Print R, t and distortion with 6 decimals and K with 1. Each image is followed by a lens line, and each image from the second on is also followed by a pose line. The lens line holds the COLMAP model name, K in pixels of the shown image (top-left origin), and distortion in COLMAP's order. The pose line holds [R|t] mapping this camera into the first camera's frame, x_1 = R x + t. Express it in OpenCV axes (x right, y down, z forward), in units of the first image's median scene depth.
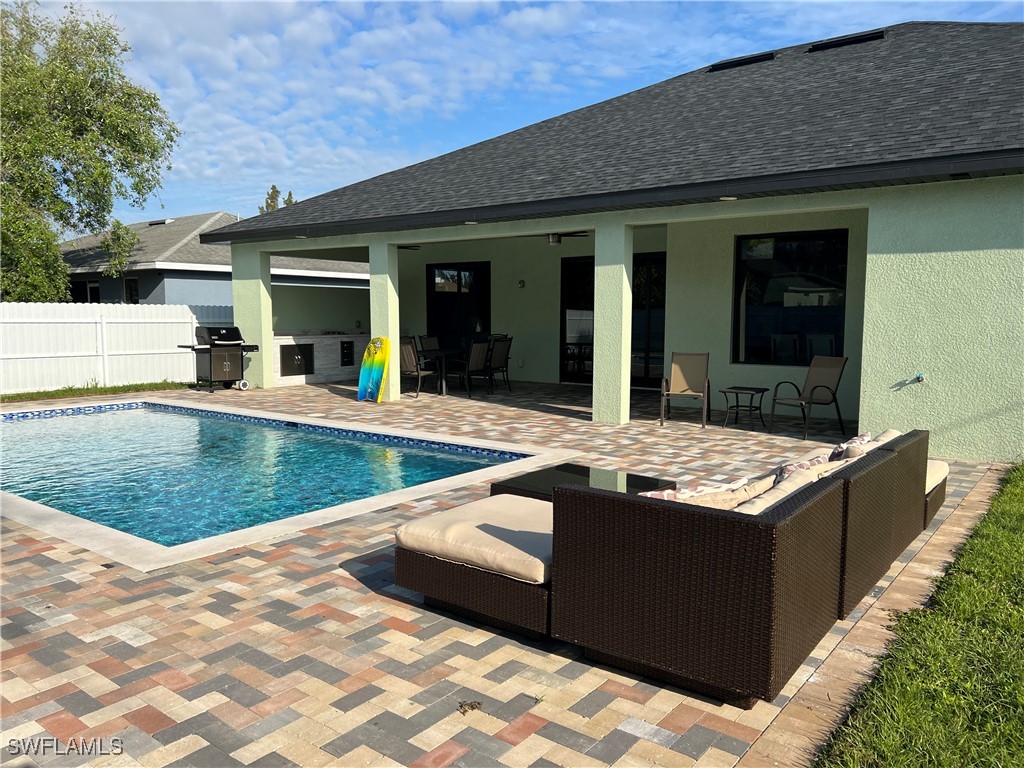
lens RADIAL K [[767.1, 0, 512.6], [0, 767.1, 384.0], [0, 0, 1]] dist [0.034797, -0.026631]
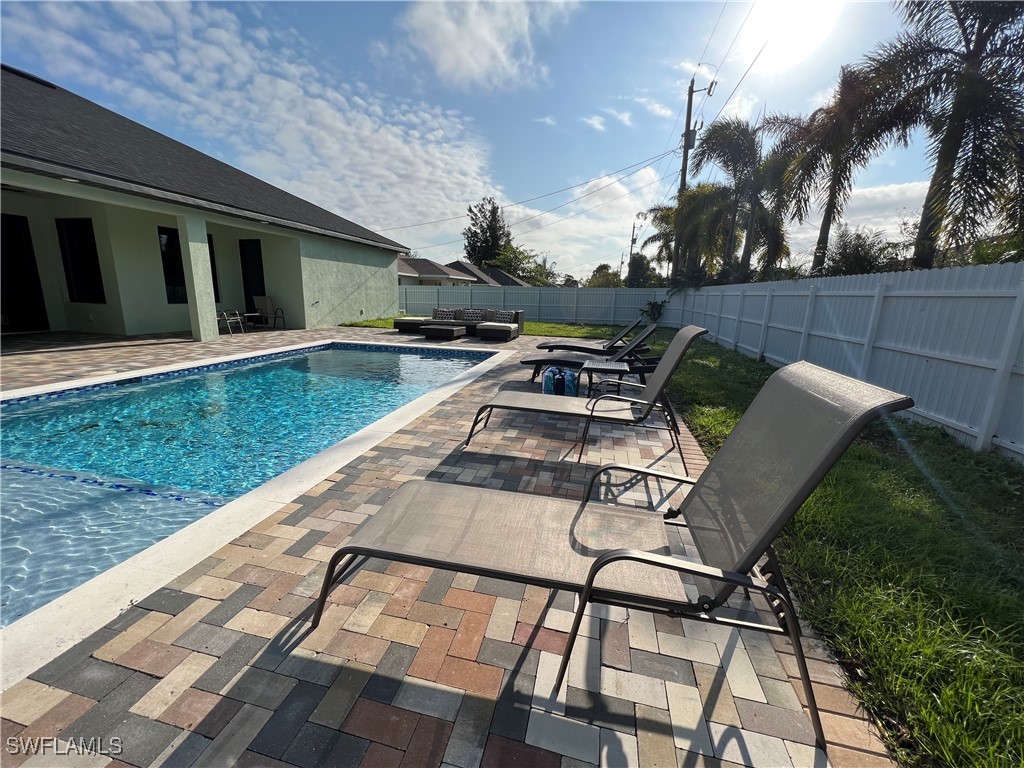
lens RADIAL K [[409.0, 0, 509.0], [0, 409.0, 382.9], [0, 0, 1]] dist [0.000134, -0.000905]
pose [[-0.436907, -0.208756, 0.874947, -1.044776], [0.043862, 0.966596, 0.252525, -0.060024], [-0.898436, 0.148707, -0.413156, 0.867858]]
